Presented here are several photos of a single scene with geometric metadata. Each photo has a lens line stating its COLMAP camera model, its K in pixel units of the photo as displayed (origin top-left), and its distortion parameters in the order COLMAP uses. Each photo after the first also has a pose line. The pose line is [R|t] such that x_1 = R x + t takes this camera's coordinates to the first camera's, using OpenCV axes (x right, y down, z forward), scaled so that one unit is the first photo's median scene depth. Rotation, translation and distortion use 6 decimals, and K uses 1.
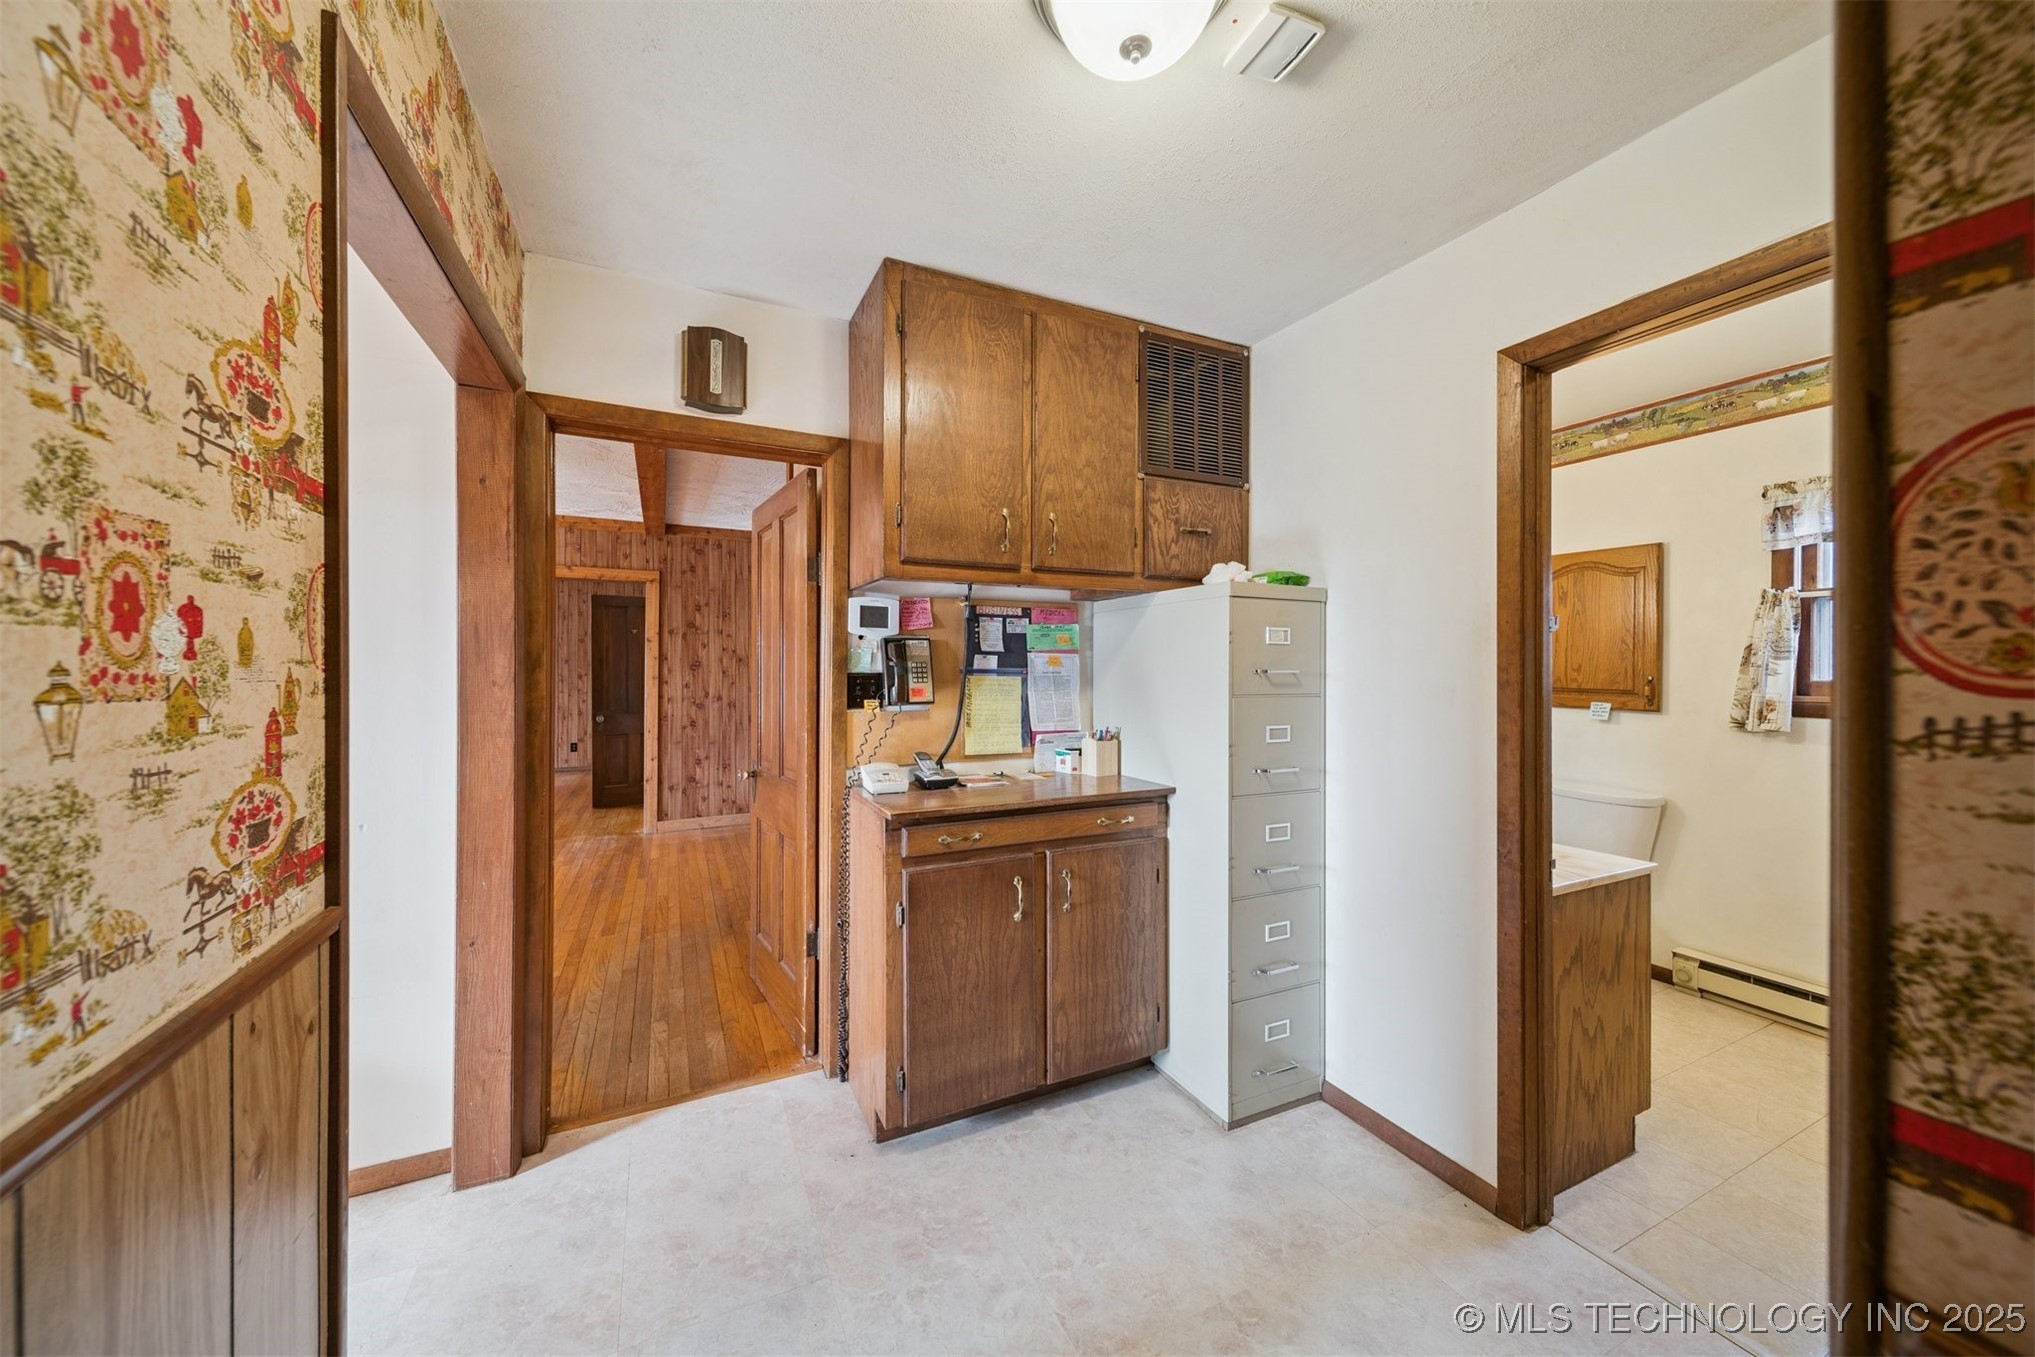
lens RADIAL K [[713.3, 0, 1016.6], [0, 713.3, 665.5], [0, 0, 1]] dist [0.006495, -0.001367]
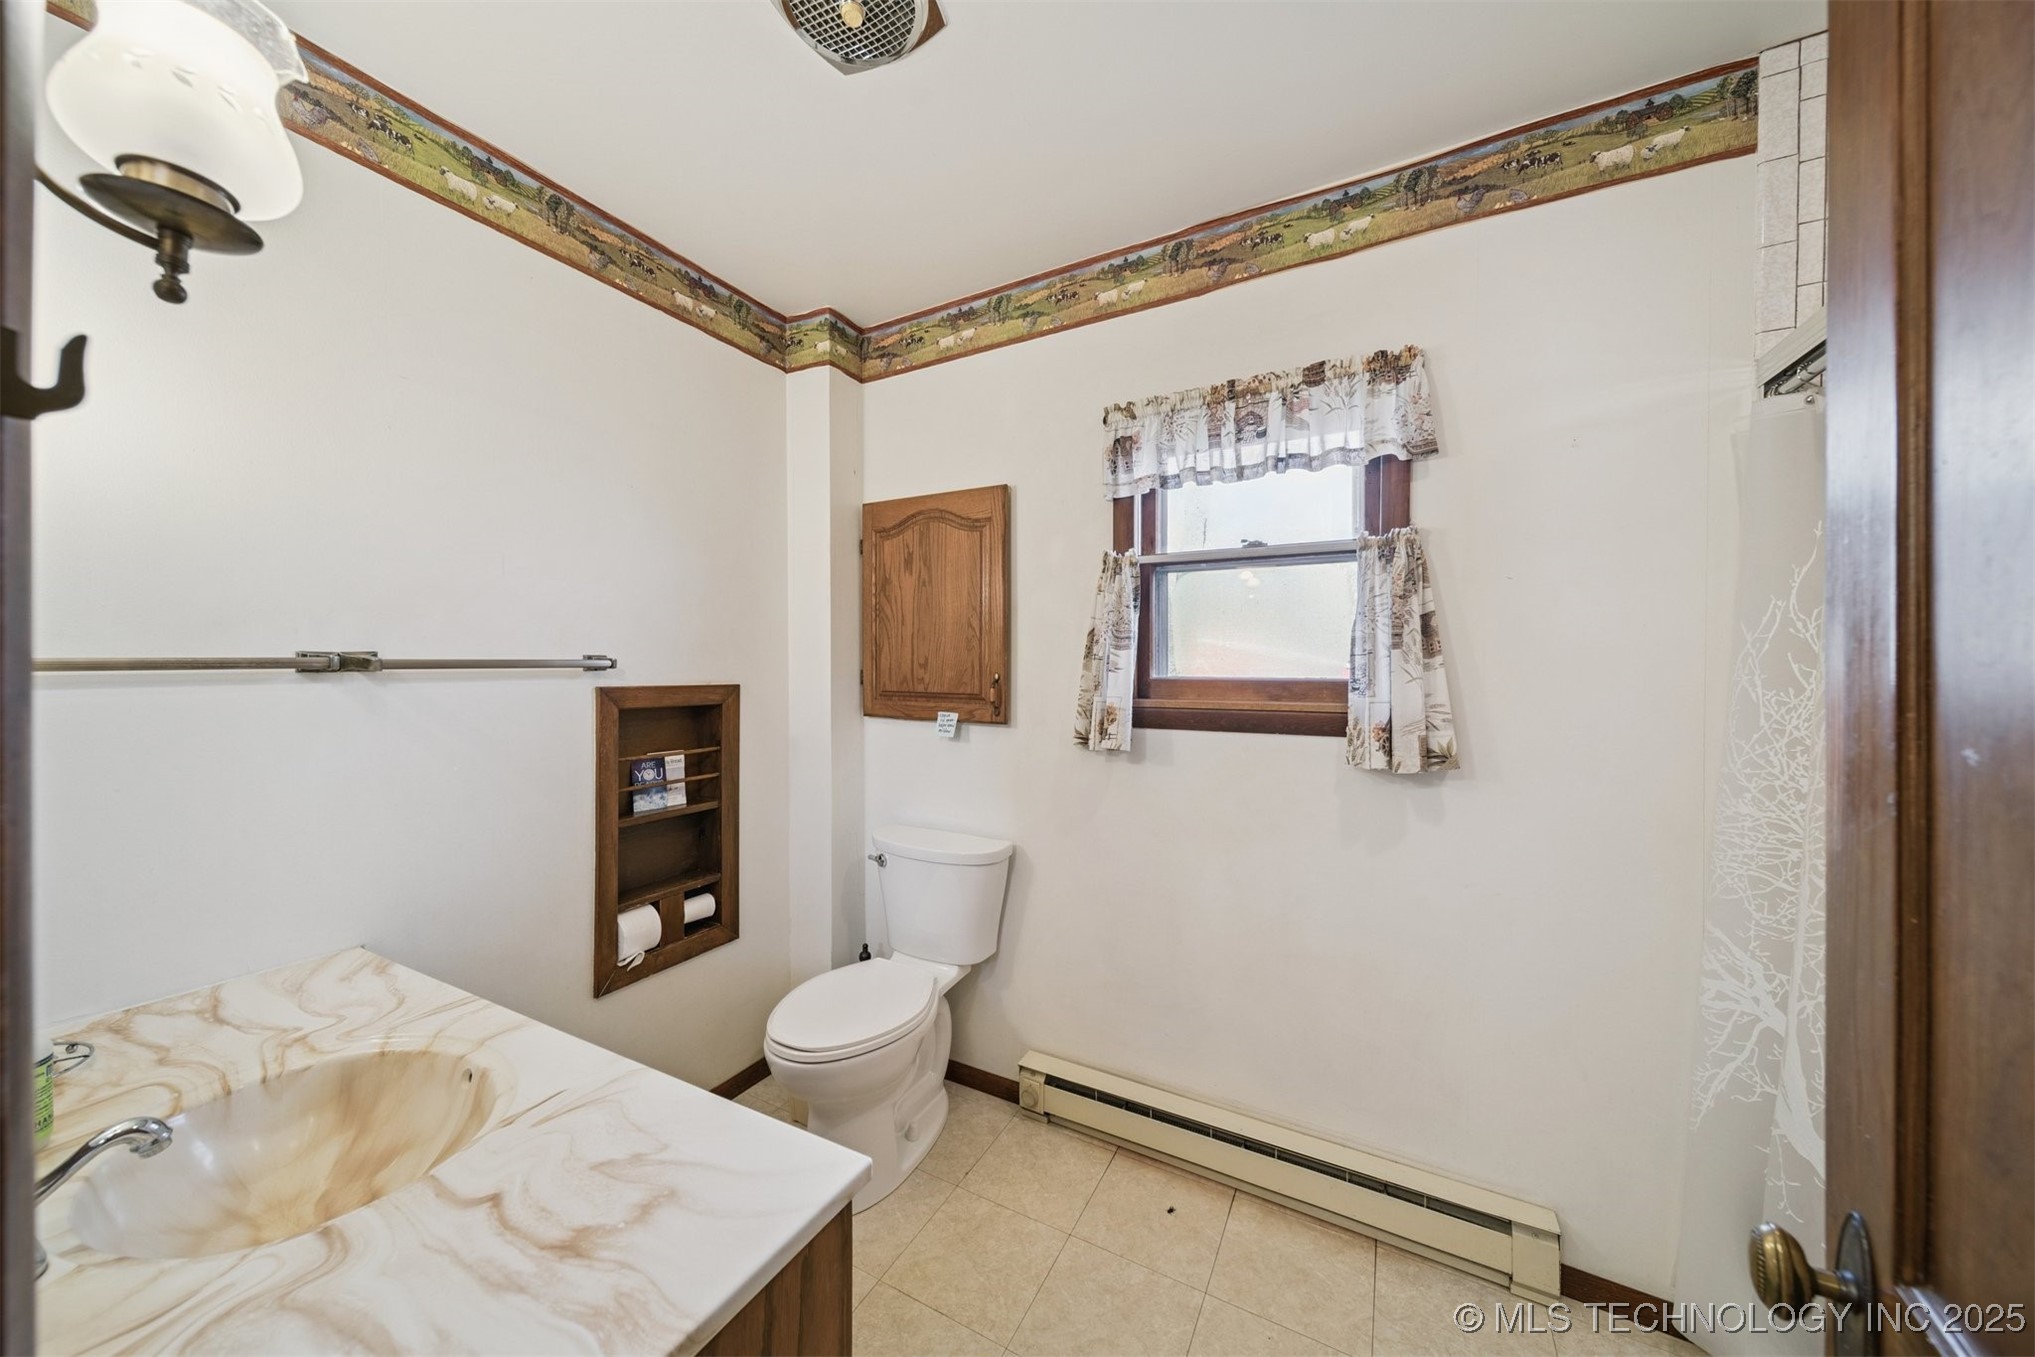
lens RADIAL K [[713.3, 0, 1011.6], [0, 713.3, 664.5], [0, 0, 1]] dist [0.006495, -0.001367]
pose [[0.810747, -0.003545, 0.585386, 0.536321], [0.003710, 0.999993, 0.000918, 0.005635], [-0.585385, 0.001428, 0.810754, 0.466429]]
